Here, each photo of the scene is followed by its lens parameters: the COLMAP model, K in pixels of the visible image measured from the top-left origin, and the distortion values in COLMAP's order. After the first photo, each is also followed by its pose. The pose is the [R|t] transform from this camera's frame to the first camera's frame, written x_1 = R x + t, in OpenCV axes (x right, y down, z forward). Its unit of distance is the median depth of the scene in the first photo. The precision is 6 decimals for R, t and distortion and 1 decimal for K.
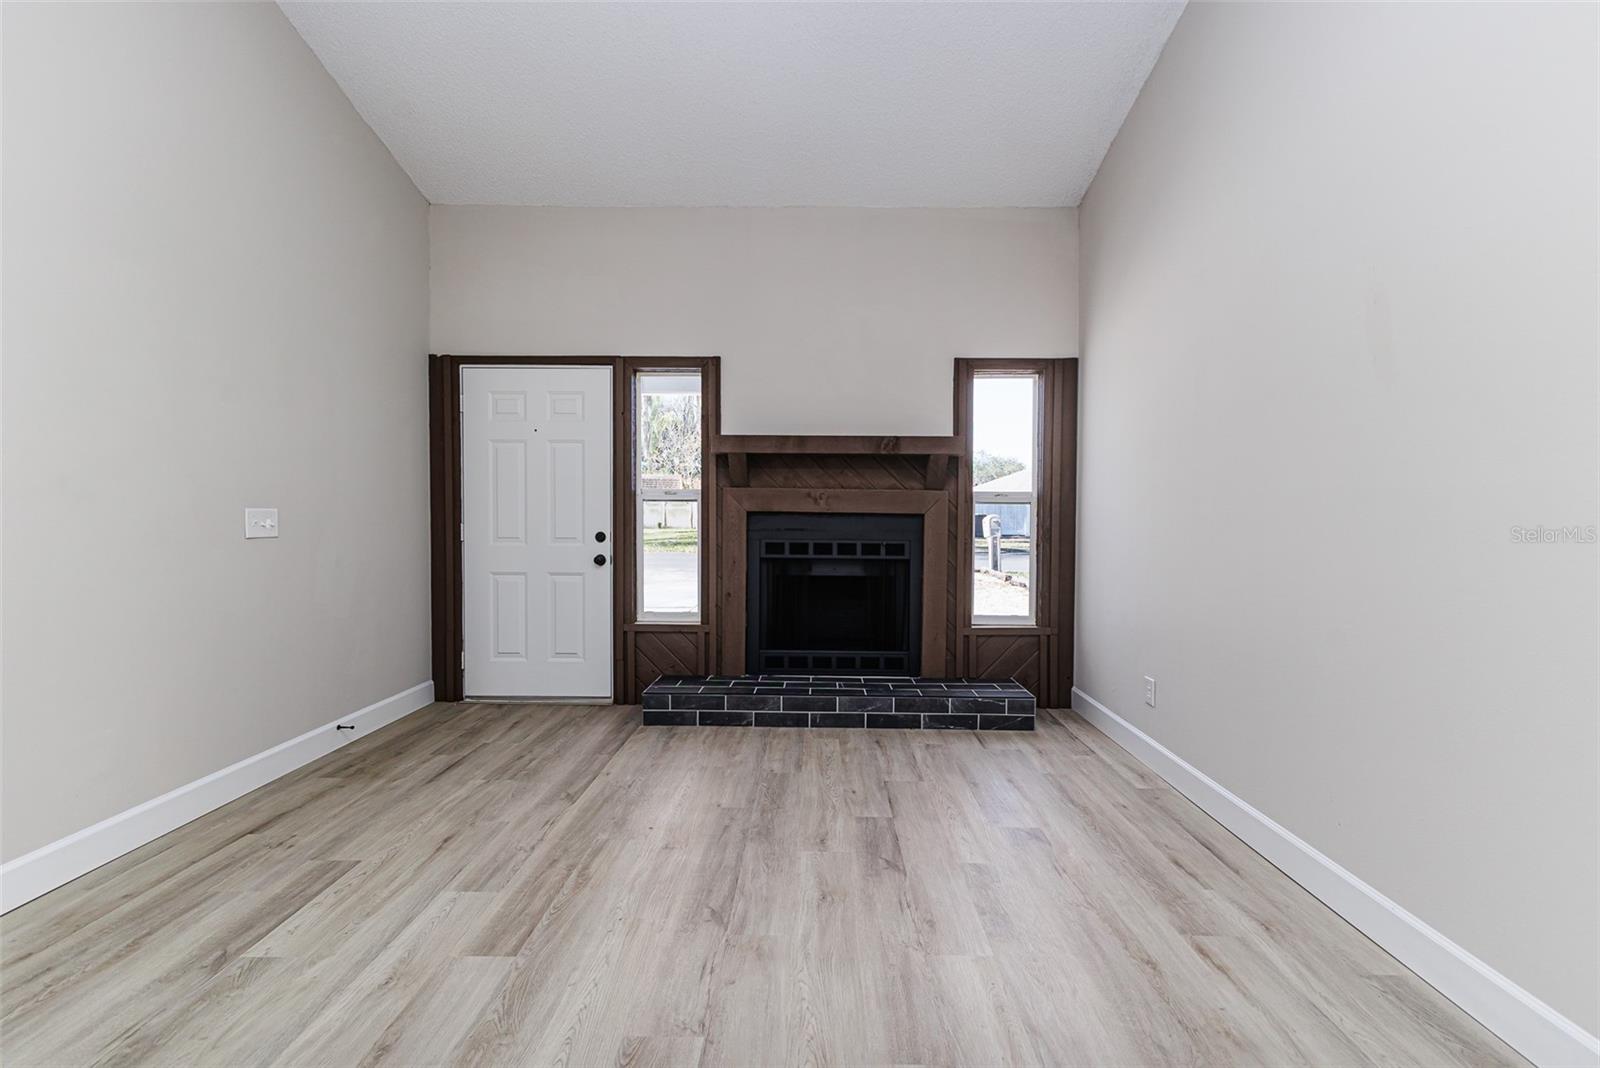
lens RADIAL K [[707.8, 0, 806.0], [0, 707.8, 515.7], [0, 0, 1]] dist [0.029210, -0.010484]
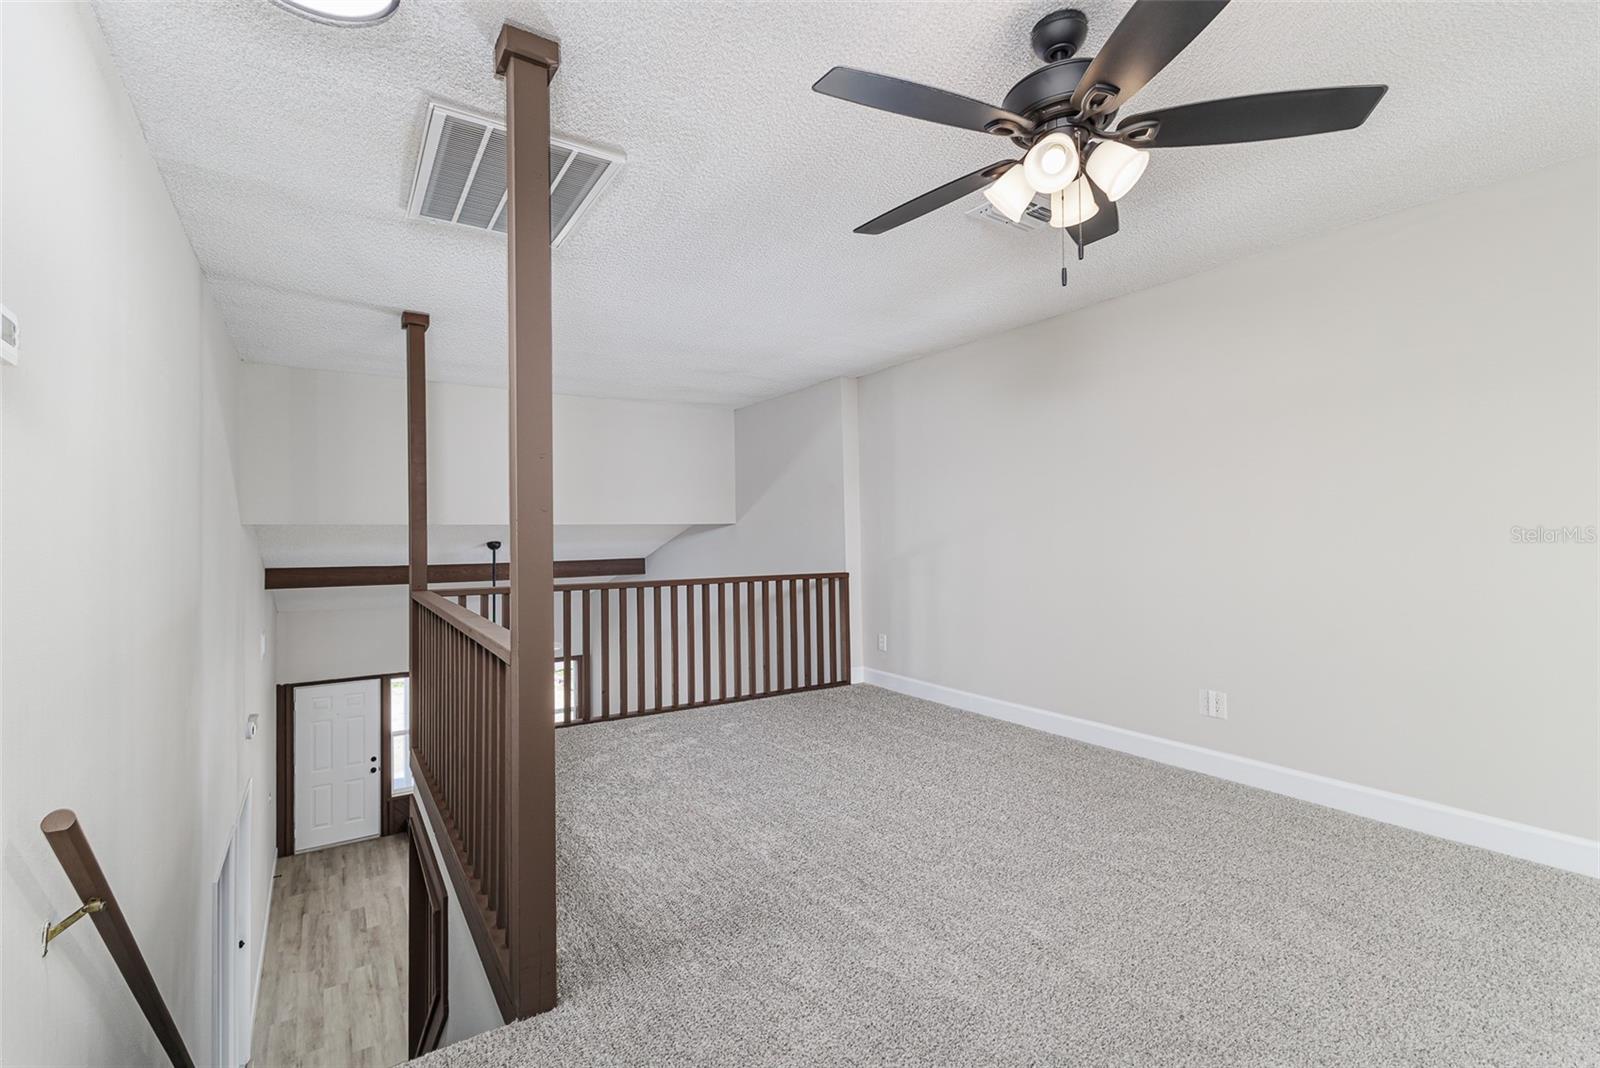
lens RADIAL K [[707.8, 0, 806.0], [0, 707.8, 515.7], [0, 0, 1]] dist [0.029210, -0.010484]
pose [[0.820551, 0.004530, 0.571556, -0.458953], [0.008195, 0.999773, -0.019689, -0.653896], [-0.571515, 0.020840, 0.820327, -1.541032]]
